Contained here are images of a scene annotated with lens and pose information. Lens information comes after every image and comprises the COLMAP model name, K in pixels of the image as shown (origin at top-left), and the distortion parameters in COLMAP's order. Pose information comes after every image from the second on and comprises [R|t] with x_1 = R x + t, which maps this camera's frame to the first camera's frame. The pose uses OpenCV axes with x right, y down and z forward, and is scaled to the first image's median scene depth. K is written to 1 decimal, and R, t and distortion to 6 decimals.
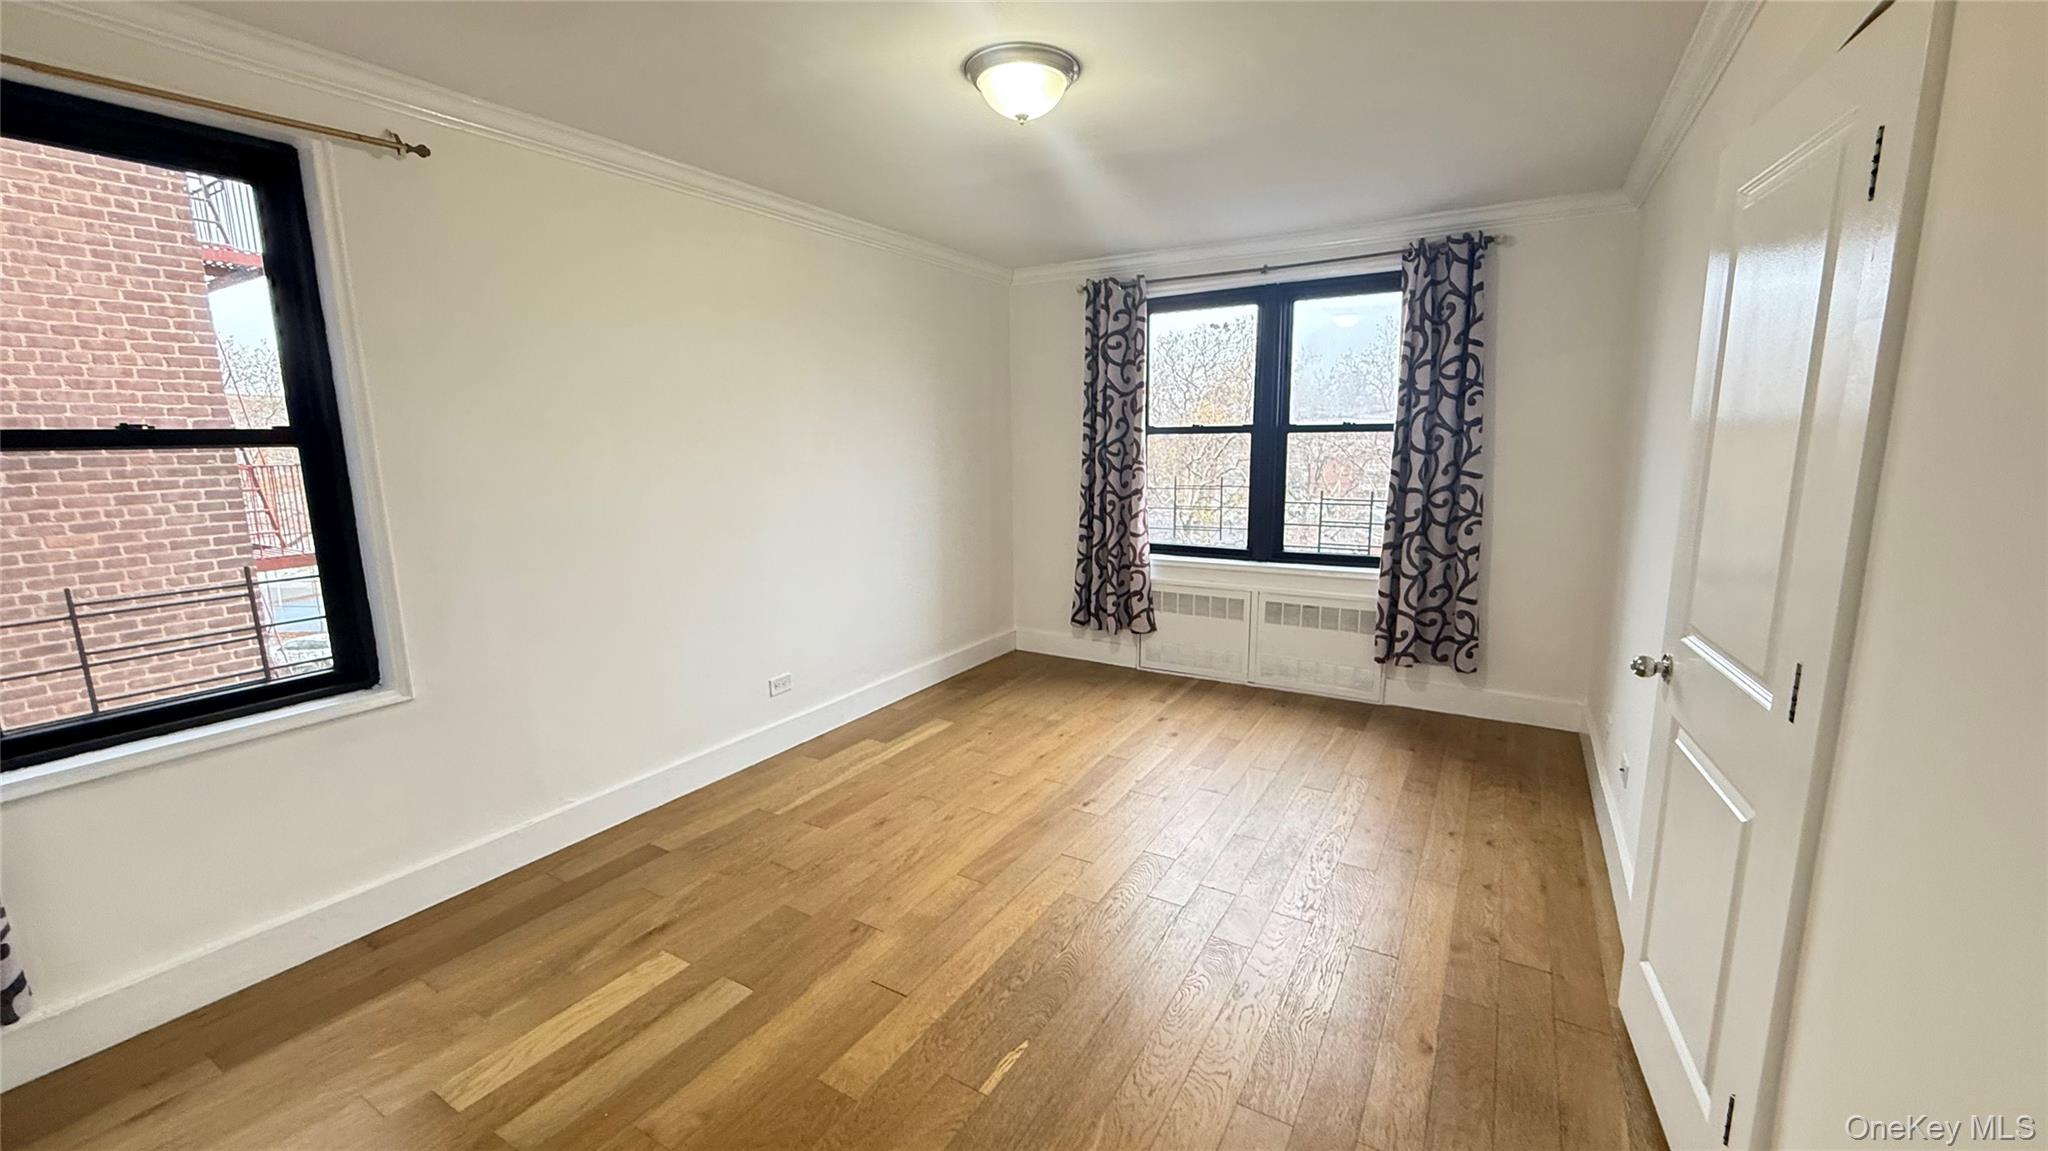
lens RADIAL K [[823.2, 0, 1024.0], [0, 823.2, 575.5], [0, 0, 1]] dist [-0.000288, 0.000059]
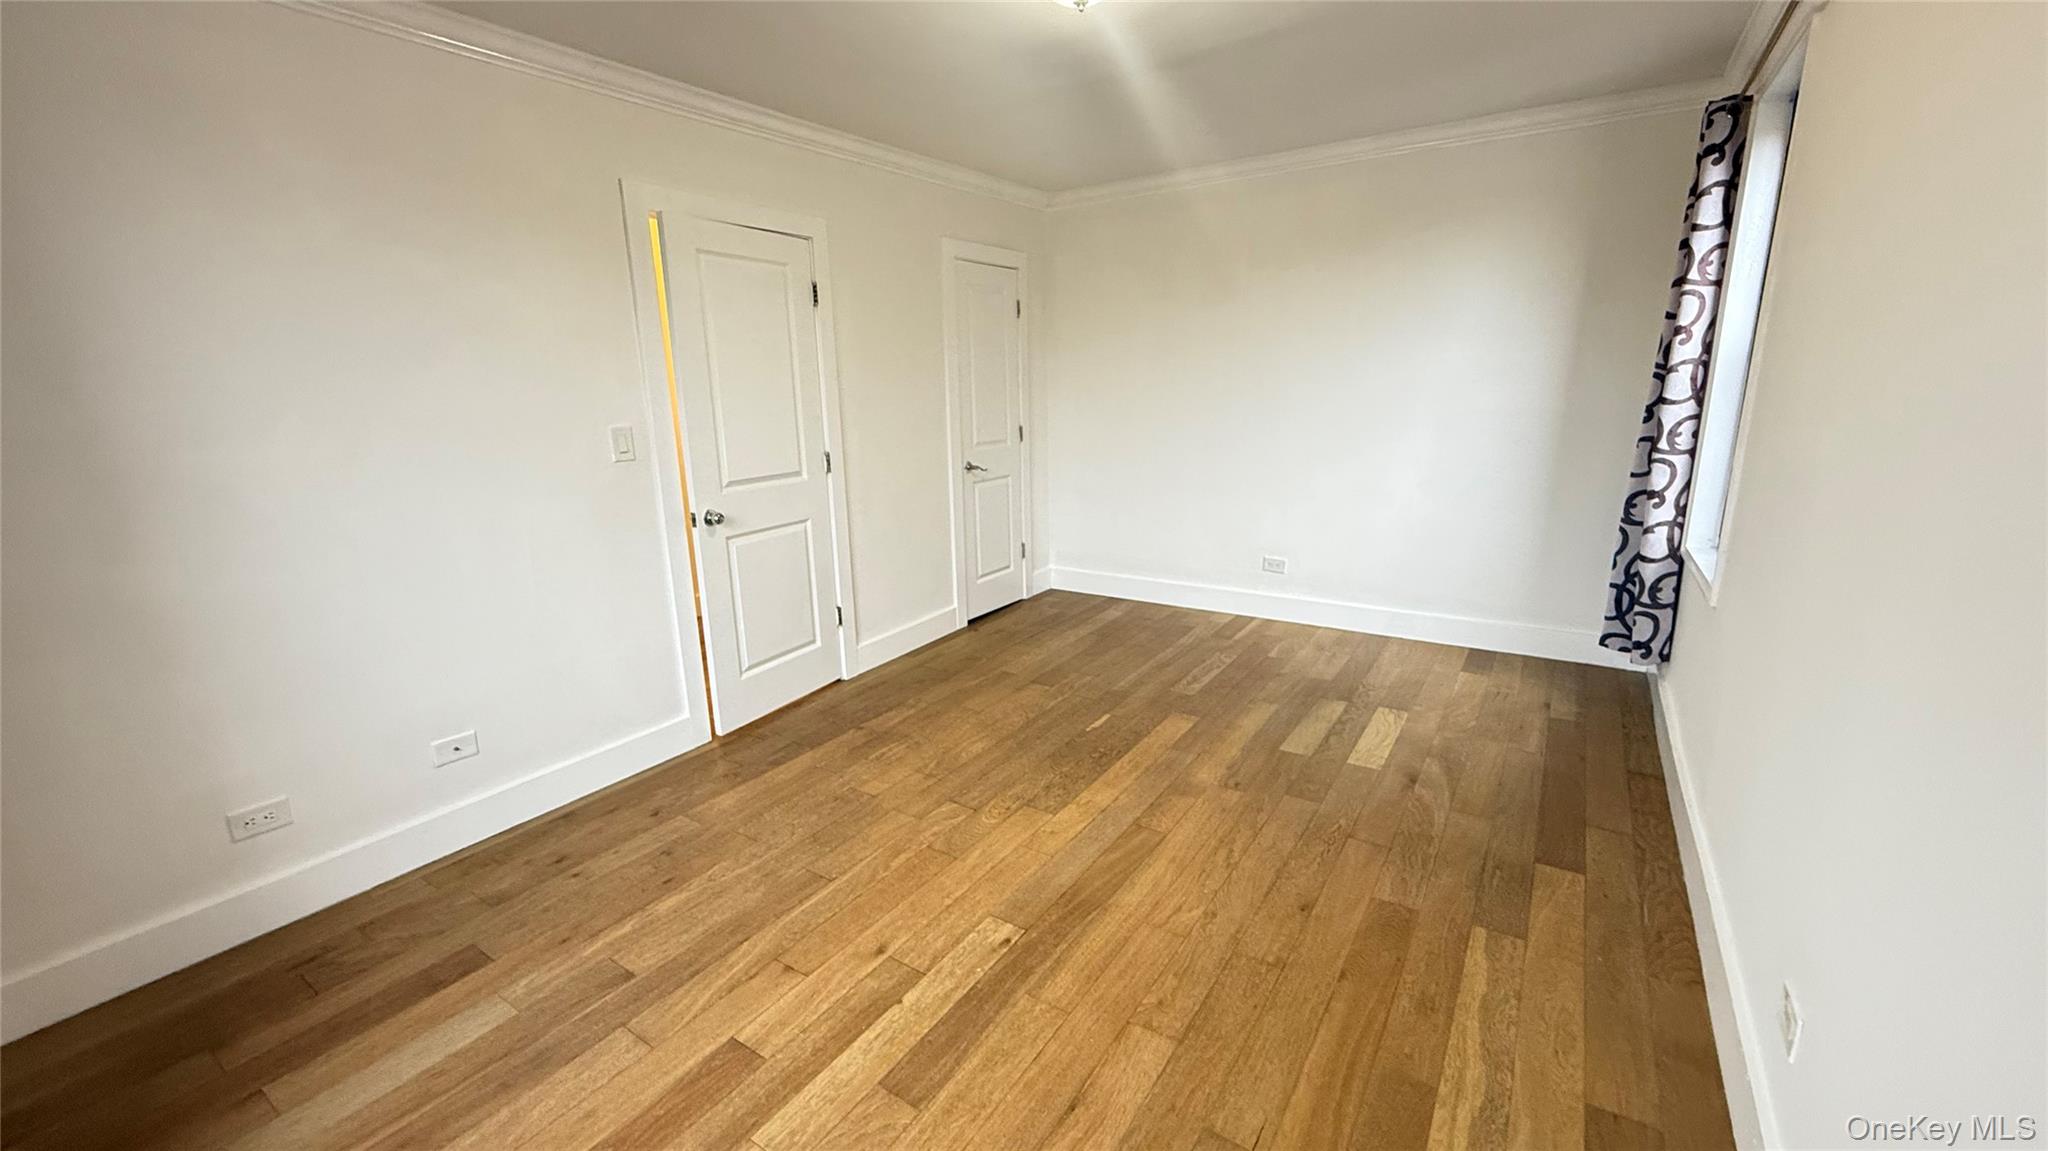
lens RADIAL K [[823.2, 0, 1024.0], [0, 823.2, 575.5], [0, 0, 1]] dist [-0.000288, 0.000059]
pose [[-0.998101, 0.027554, 0.055084, 0.023340], [0.047144, 0.917308, 0.395378, -0.308332], [-0.039635, 0.397225, -0.916865, 1.890751]]
